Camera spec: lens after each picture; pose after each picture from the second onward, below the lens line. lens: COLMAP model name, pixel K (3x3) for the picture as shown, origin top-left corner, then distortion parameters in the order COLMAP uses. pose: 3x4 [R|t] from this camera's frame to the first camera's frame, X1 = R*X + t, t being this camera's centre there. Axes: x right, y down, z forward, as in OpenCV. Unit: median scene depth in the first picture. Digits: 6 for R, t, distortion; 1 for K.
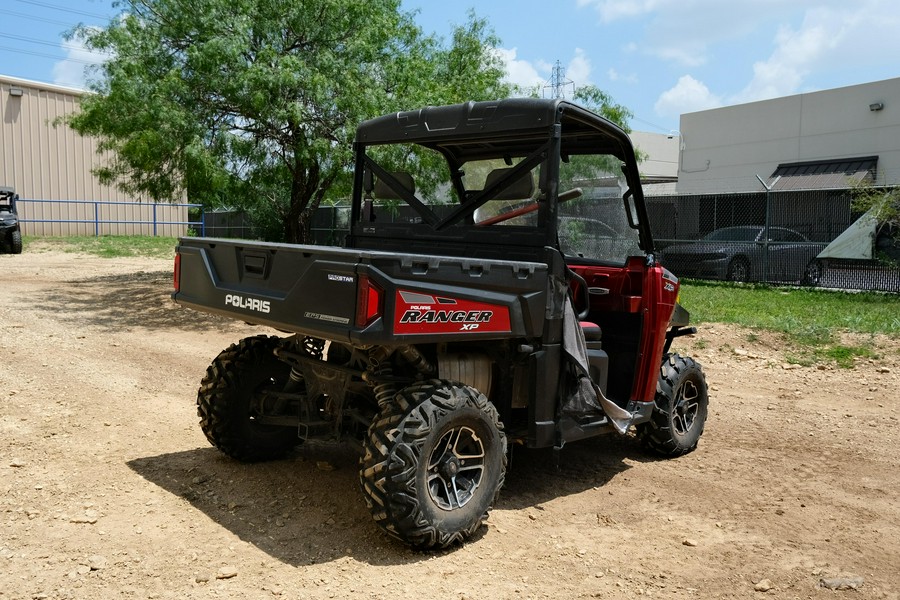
lens RADIAL K [[714.7, 0, 457.3], [0, 714.7, 300.3], [0, 0, 1]] dist [0.000291, 0.010218]
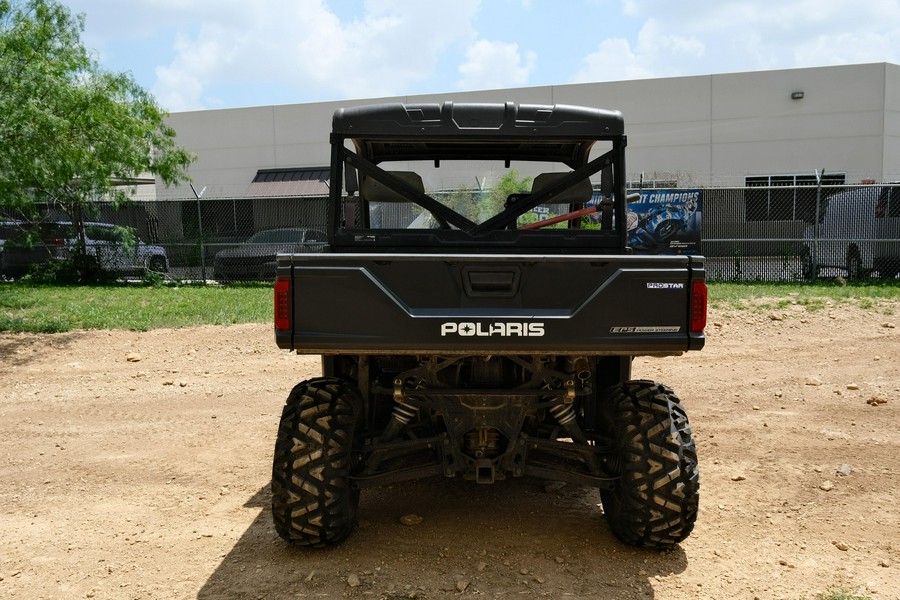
lens RADIAL K [[714.7, 0, 457.3], [0, 714.7, 300.3], [0, 0, 1]] dist [0.000291, 0.010218]
pose [[0.712727, -0.091054, 0.695507, -0.868072], [0.094846, 0.994943, 0.033061, -0.058532], [-0.695000, 0.042402, 0.717759, 0.429642]]
